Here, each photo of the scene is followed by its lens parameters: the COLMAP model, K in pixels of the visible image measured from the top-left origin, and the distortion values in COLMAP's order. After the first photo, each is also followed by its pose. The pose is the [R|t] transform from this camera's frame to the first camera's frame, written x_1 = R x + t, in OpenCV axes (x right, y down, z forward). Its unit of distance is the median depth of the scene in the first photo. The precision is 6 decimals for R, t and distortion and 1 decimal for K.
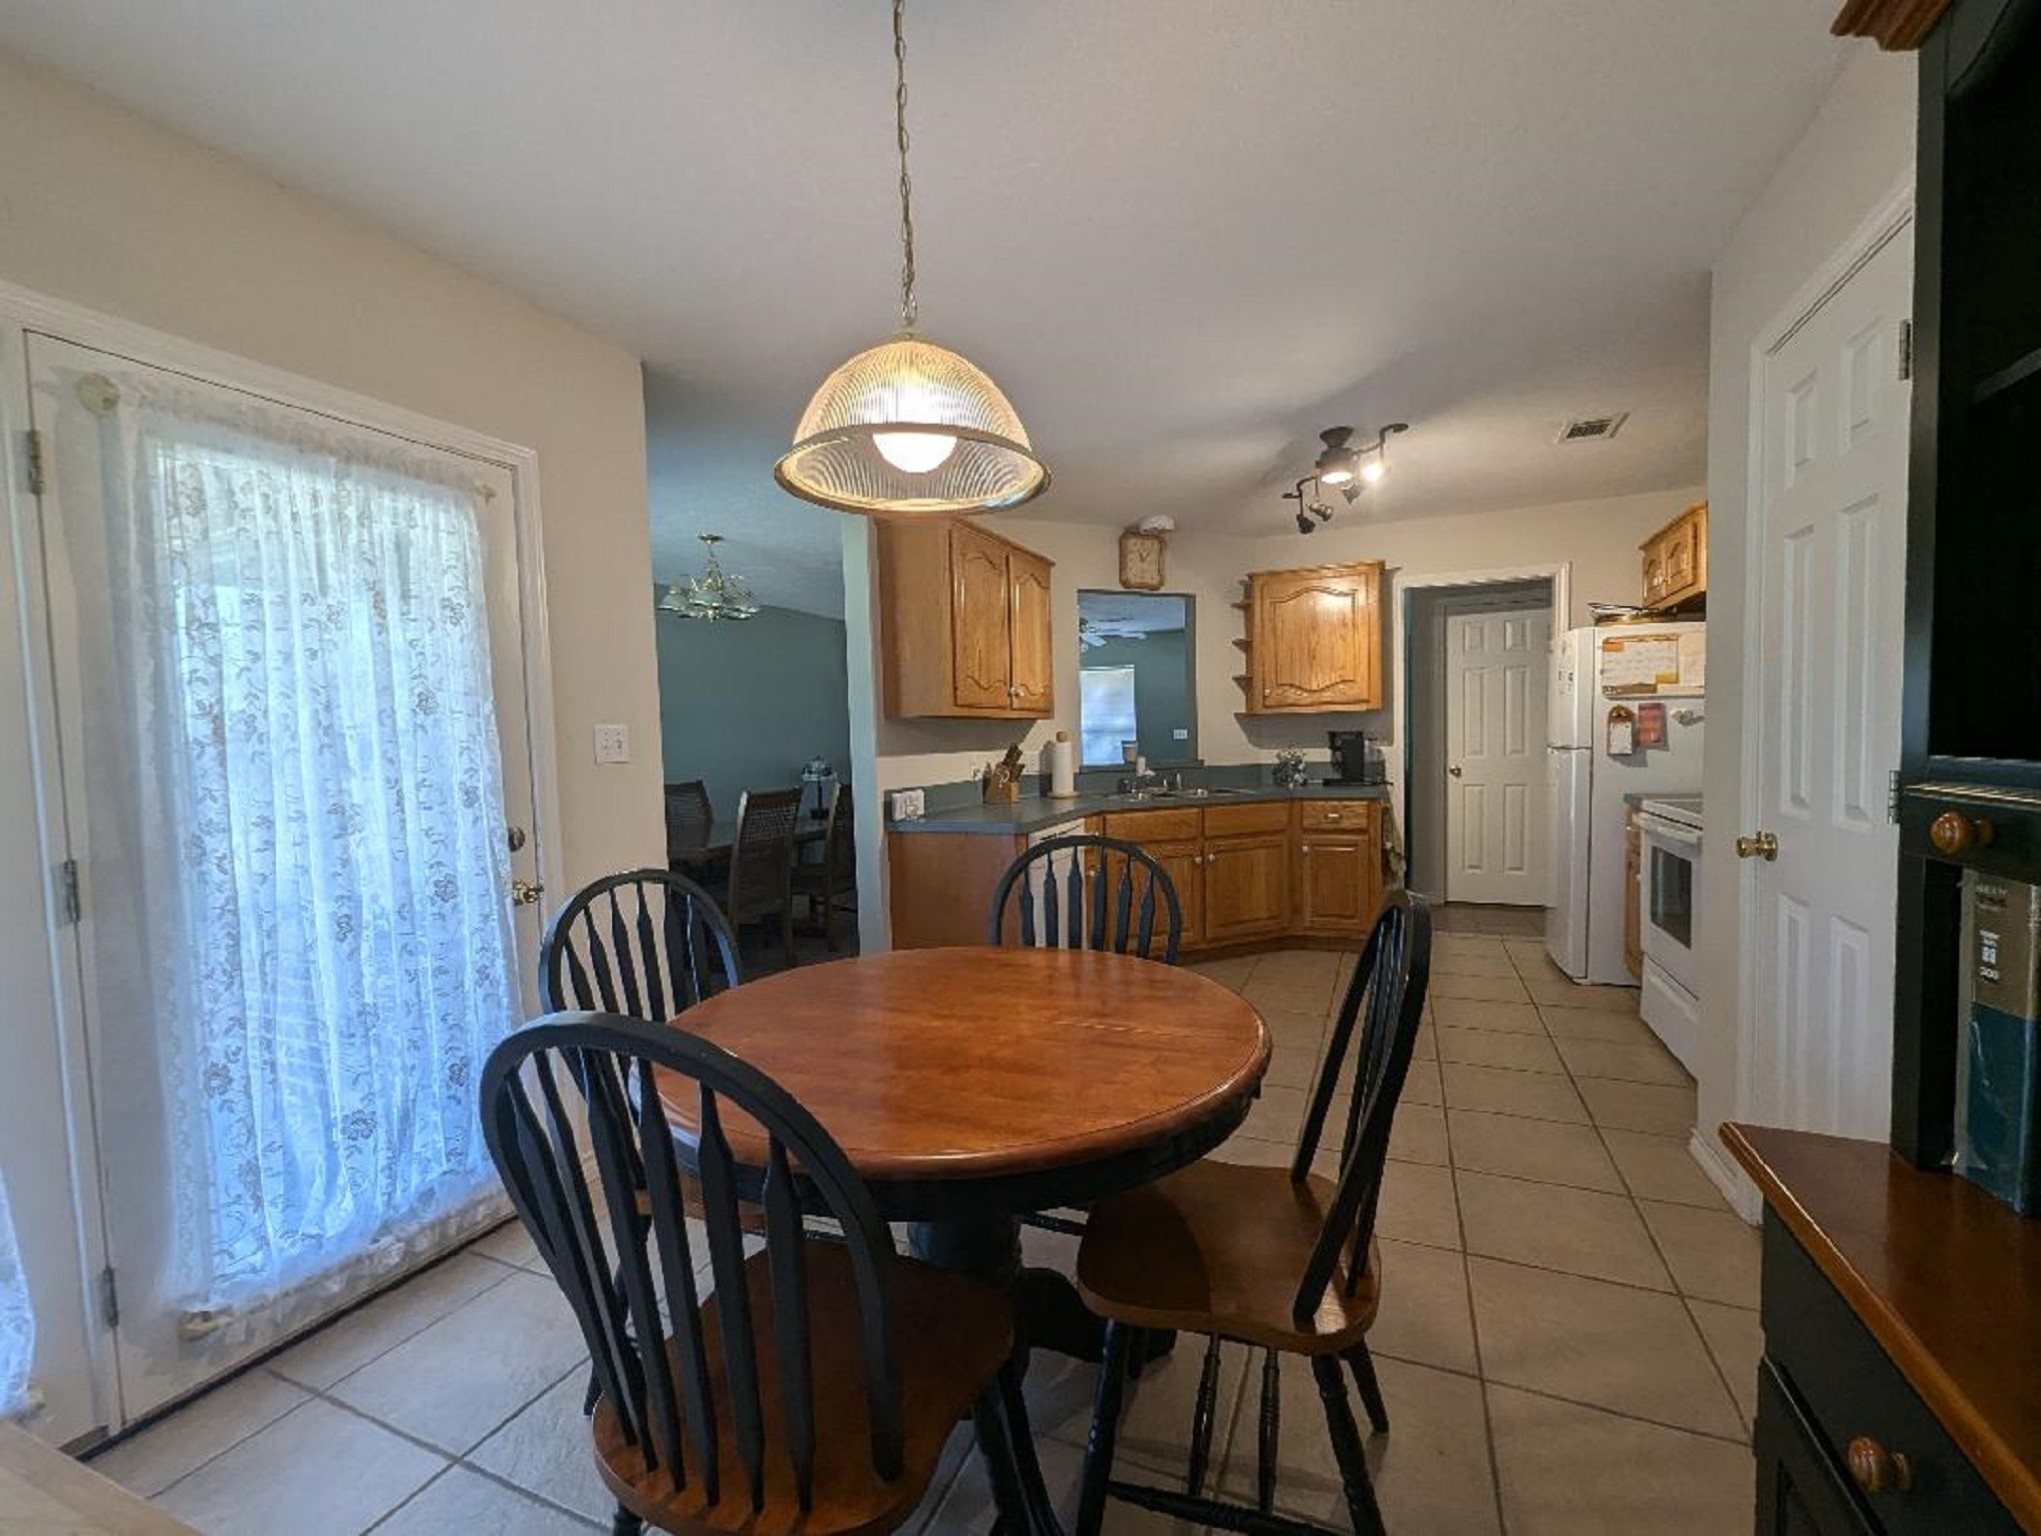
lens RADIAL K [[849.5, 0, 1041.6], [0, 849.5, 780.6], [0, 0, 1]] dist [0.003491, -0.001954]
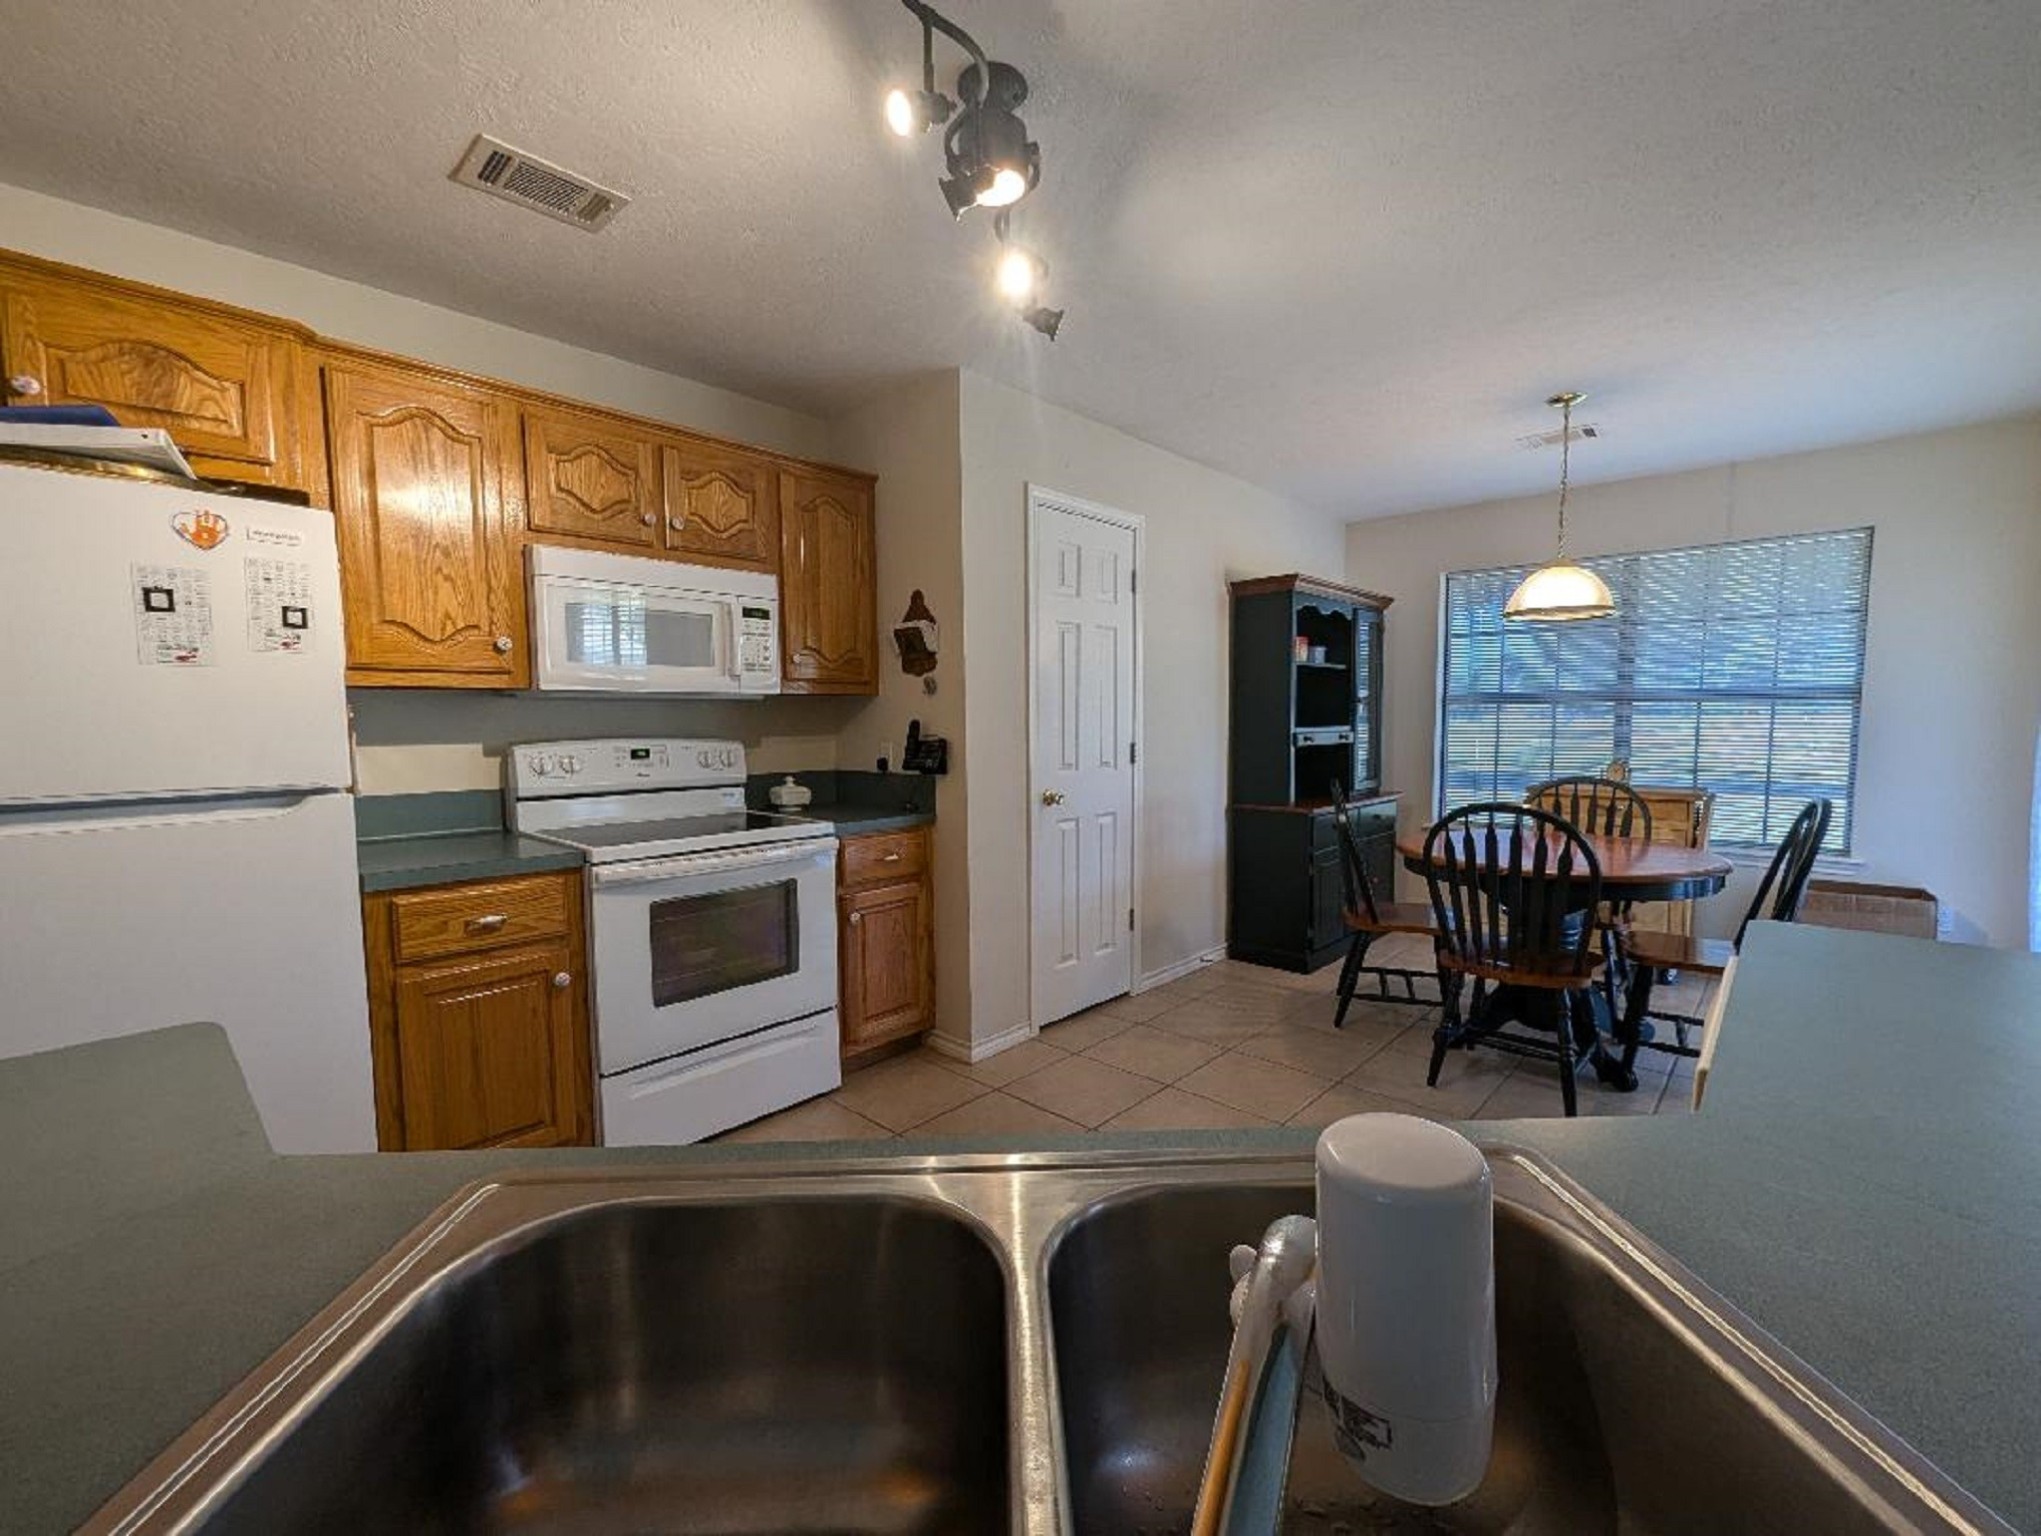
lens RADIAL K [[849.5, 0, 1025.4], [0, 849.5, 778.6], [0, 0, 1]] dist [0.003491, -0.001954]
pose [[-0.936109, 0.007136, 0.351636, 0.129909], [0.048894, 0.992726, 0.110018, -0.064221], [-0.348294, 0.120182, -0.929649, 1.110224]]
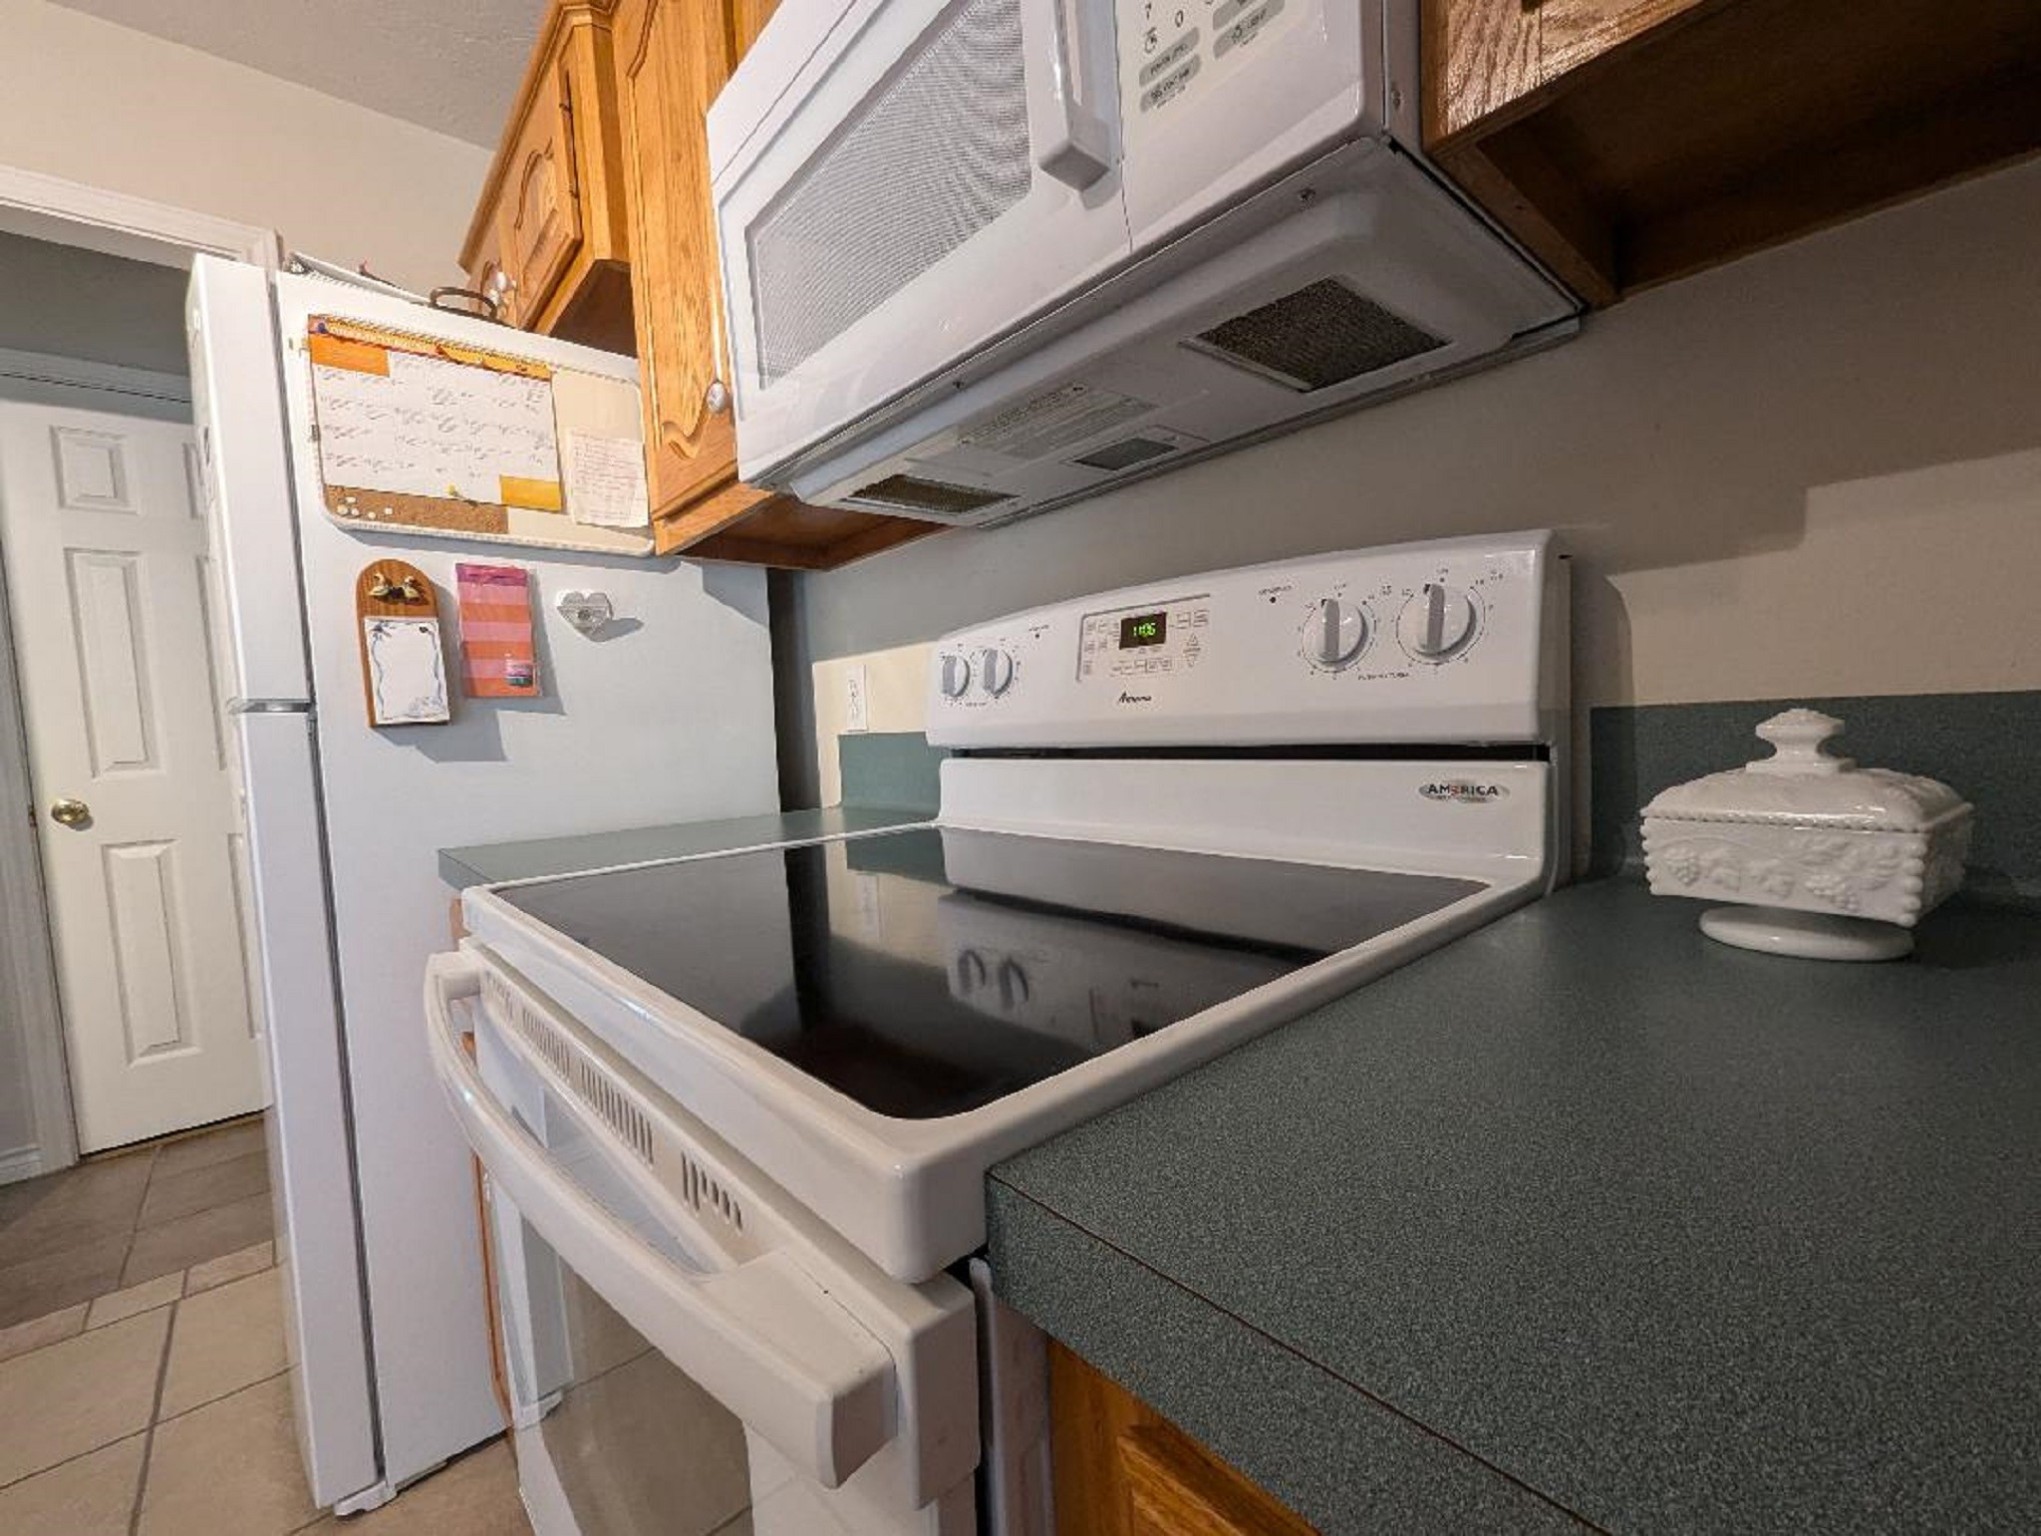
lens RADIAL K [[849.5, 0, 1034.9], [0, 849.5, 780.8], [0, 0, 1]] dist [0.003491, -0.001954]
pose [[0.438955, -0.053959, 0.896887, 0.427116], [0.079034, 0.996645, 0.021279, 0.000520], [-0.895026, 0.061544, 0.441747, 0.565528]]
